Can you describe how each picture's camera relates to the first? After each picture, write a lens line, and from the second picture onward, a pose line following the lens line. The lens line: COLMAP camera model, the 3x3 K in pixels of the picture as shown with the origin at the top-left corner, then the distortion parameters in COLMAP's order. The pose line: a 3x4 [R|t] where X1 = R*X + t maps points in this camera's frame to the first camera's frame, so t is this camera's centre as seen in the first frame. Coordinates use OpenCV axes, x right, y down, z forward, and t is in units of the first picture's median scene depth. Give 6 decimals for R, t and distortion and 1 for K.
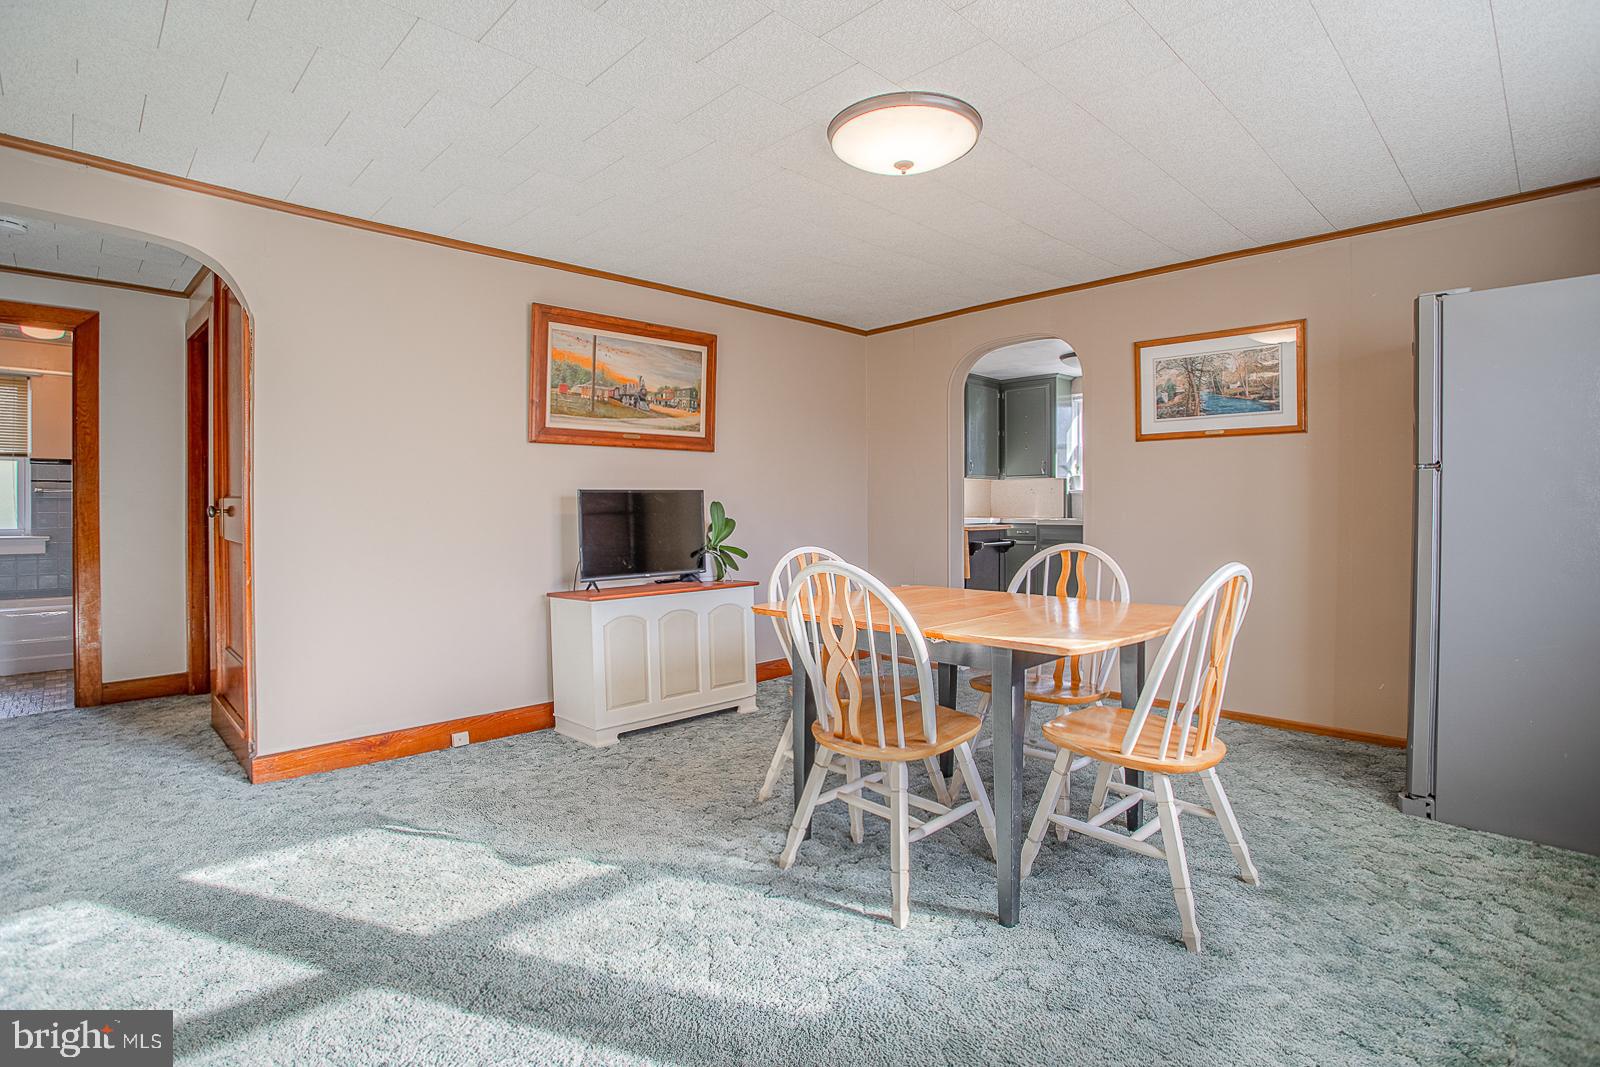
lens RADIAL K [[799.4, 0, 796.3], [0, 799.4, 497.2], [0, 0, 1]] dist [-0.069498, 0.029873]
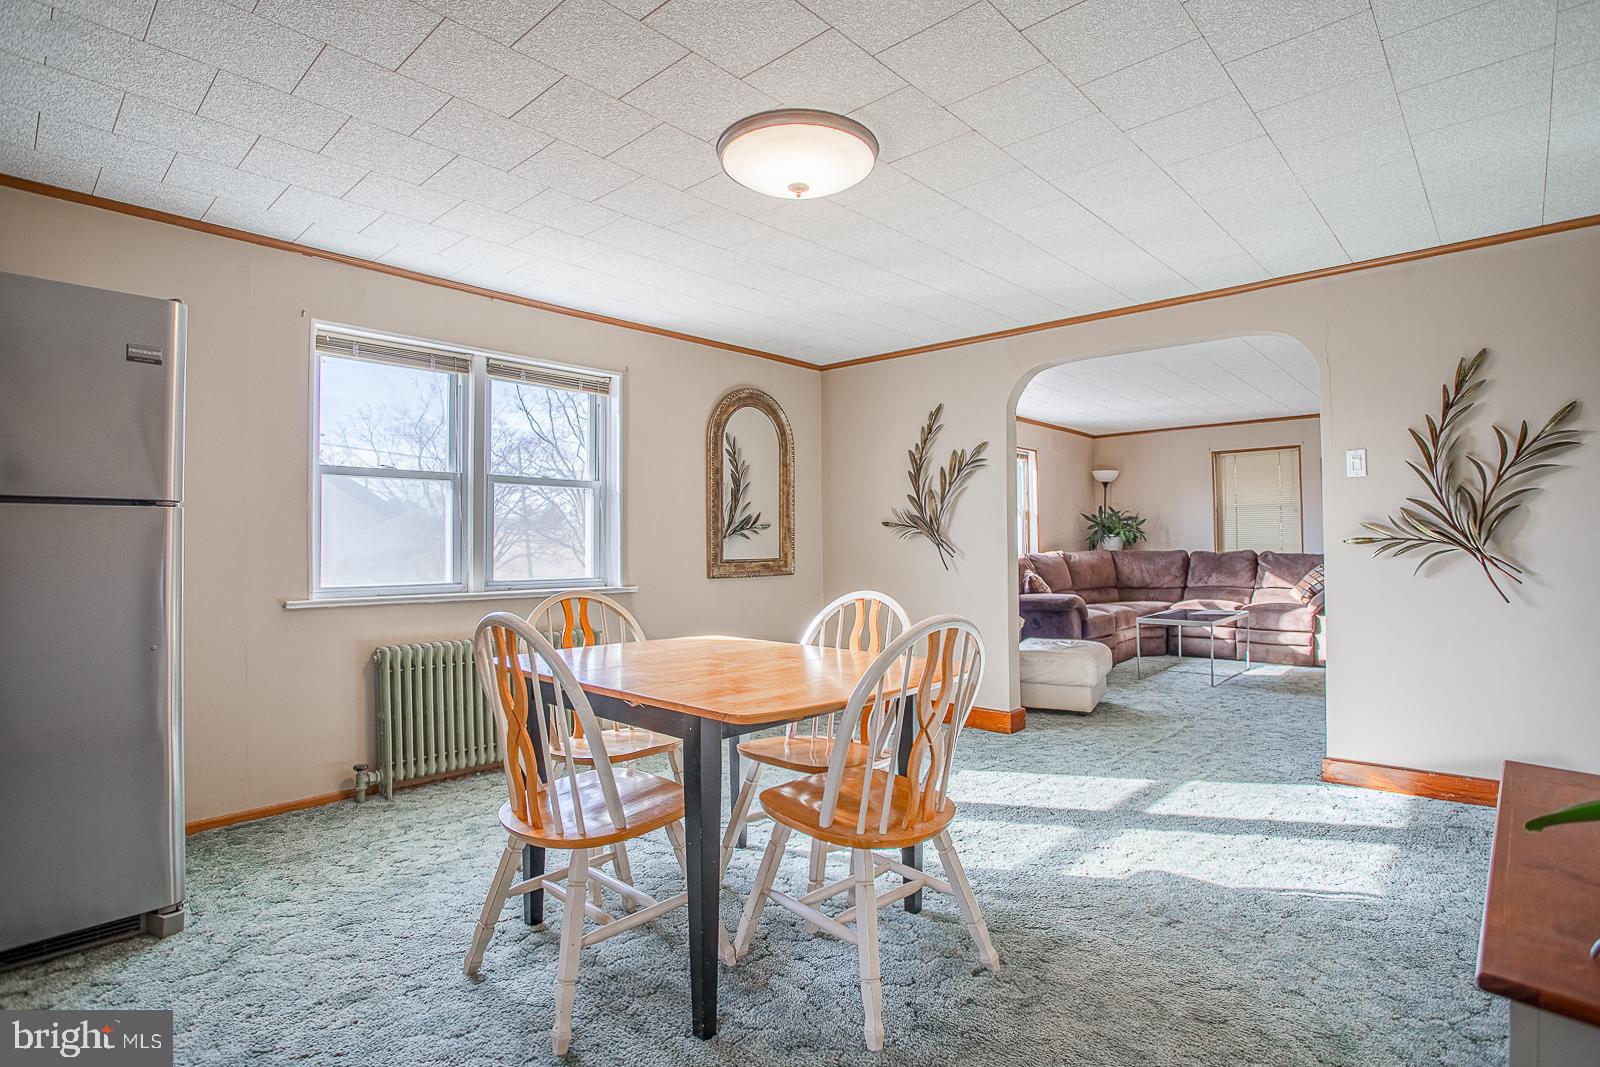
lens RADIAL K [[793.0, 0, 798.9], [0, 793.0, 530.1], [0, 0, 1]] dist [-0.056655, 0.000314]
pose [[-0.998554, 0.004951, -0.053529, 0.119549], [0.006825, 0.999368, -0.034885, 0.013805], [0.053322, -0.035200, -0.997957, 1.221753]]
